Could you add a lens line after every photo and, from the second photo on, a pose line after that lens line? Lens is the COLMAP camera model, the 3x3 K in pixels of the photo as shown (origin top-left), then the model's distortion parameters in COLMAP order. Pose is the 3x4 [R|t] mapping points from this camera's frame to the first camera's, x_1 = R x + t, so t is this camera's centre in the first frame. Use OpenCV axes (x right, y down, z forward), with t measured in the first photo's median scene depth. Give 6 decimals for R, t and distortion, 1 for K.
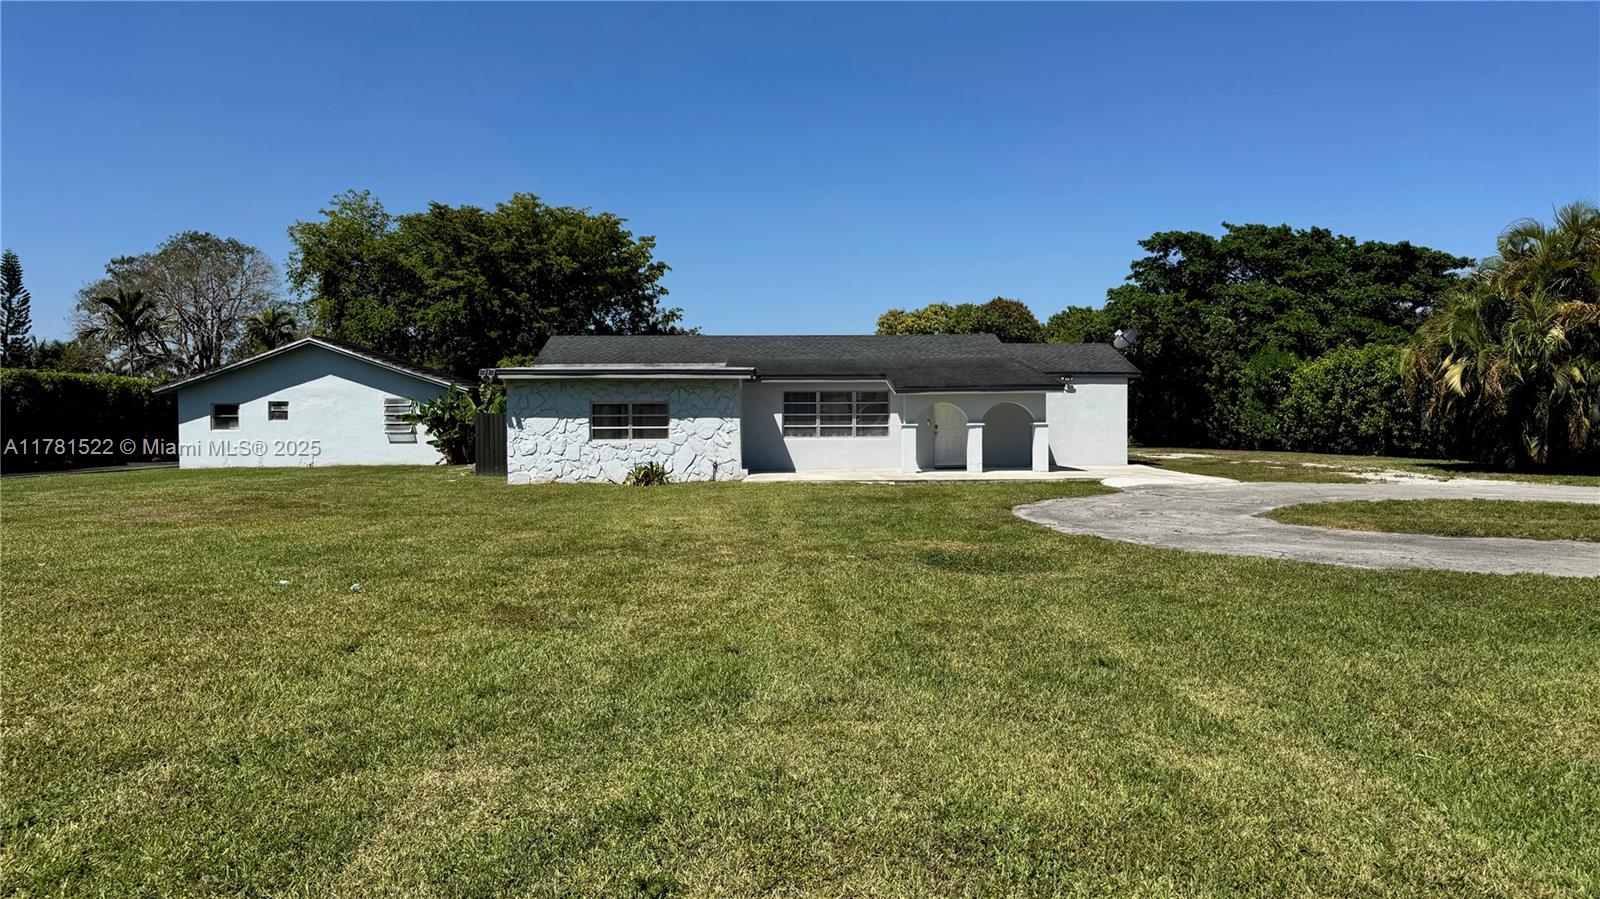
lens RADIAL K [[1102.3, 0, 795.5], [0, 1102.3, 475.8], [0, 0, 1]] dist [0.048122, -0.064857]
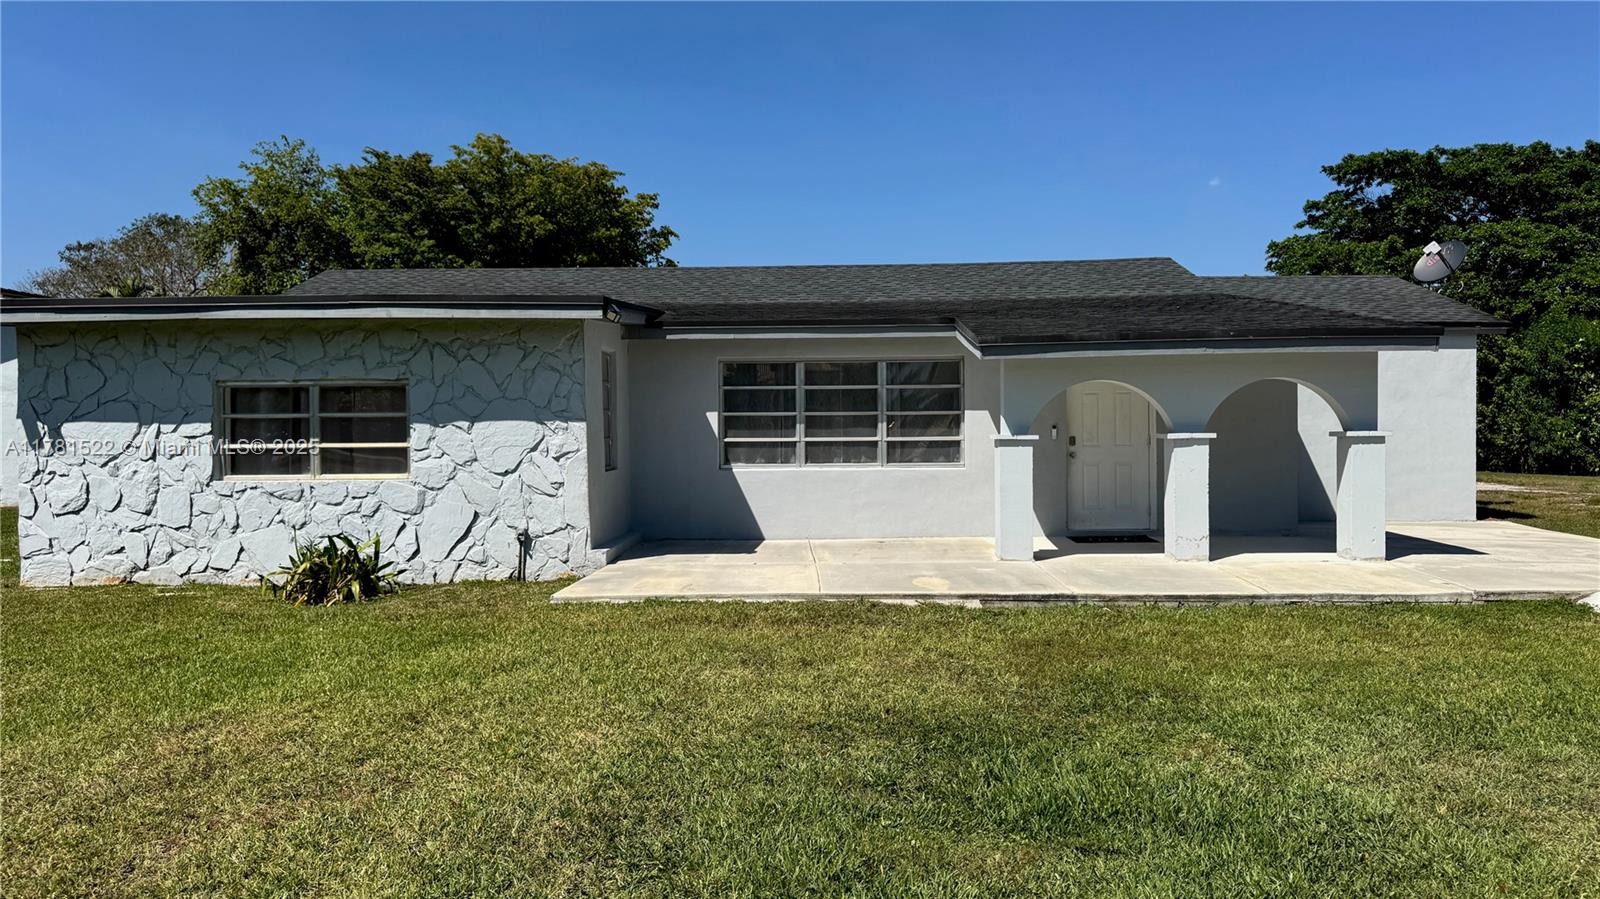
lens RADIAL K [[1102.3, 0, 795.5], [0, 1102.3, 482.0], [0, 0, 1]] dist [0.048122, -0.064857]
pose [[0.998113, 0.000905, -0.061400, 0.045562], [-0.000969, 0.999999, -0.001011, -0.027689], [0.061399, 0.001068, 0.998113, 0.559033]]
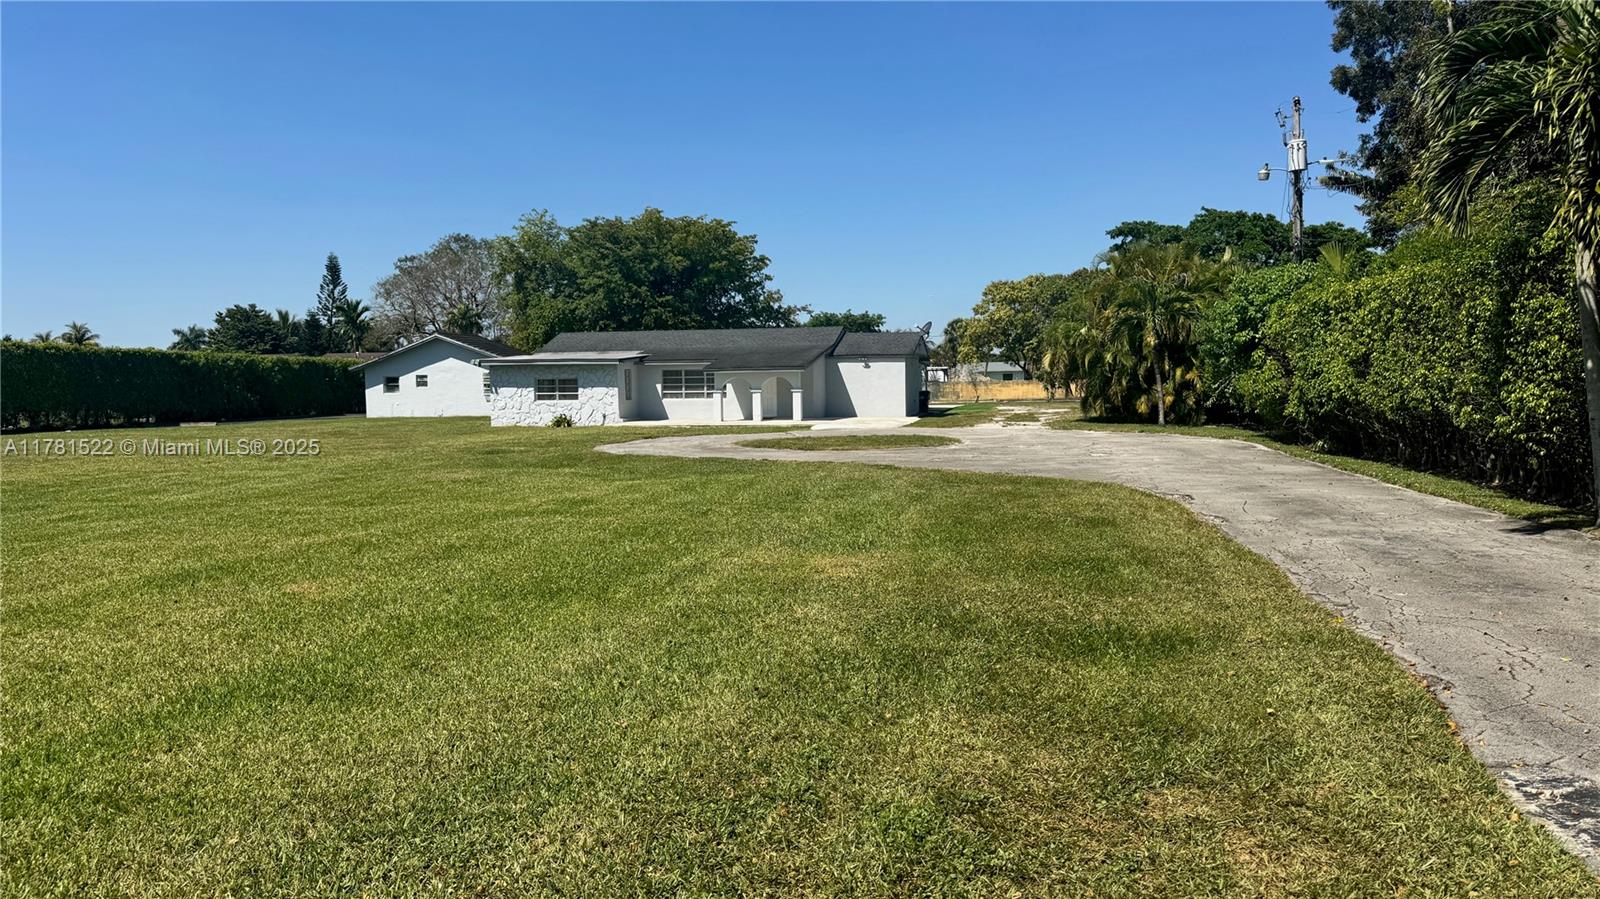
lens RADIAL K [[1102.3, 0, 784.9], [0, 1102.3, 462.8], [0, 0, 1]] dist [0.048122, -0.064857]
pose [[0.964973, 0.014322, -0.261956, 0.576160], [-0.006773, 0.999536, 0.029697, 0.009002], [0.262260, -0.026882, 0.964623, -0.490496]]
